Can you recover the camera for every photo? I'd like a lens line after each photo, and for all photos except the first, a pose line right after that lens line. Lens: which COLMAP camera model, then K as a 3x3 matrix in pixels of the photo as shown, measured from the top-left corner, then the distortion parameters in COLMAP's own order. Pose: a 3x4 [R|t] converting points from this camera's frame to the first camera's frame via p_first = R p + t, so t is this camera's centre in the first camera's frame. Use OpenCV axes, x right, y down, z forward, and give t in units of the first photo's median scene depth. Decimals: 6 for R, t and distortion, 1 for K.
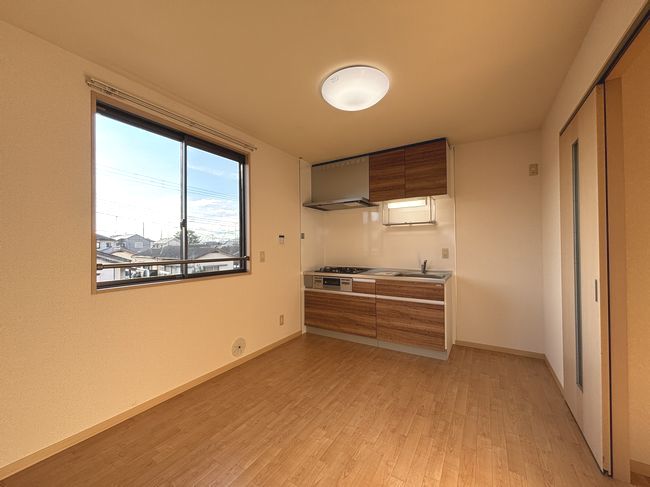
lens RADIAL K [[261.5, 0, 314.1], [0, 261.5, 241.3], [0, 0, 1]] dist [-0.031773, 0.000029]
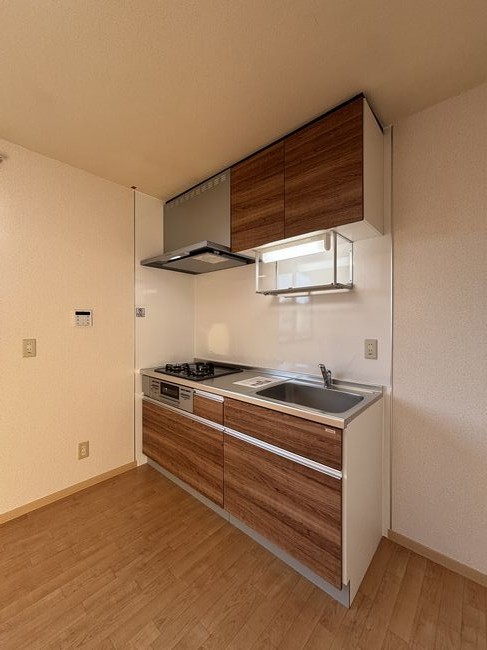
lens RADIAL K [[258.2, 0, 243.5], [0, 258.2, 325.0], [0, 0, 1]] dist [-0.022293, 0.000363]
pose [[0.990483, 0.011572, -0.137146, 0.318768], [-0.008429, 0.999689, 0.023476, -0.008765], [0.137375, -0.022097, 0.990273, 0.461989]]
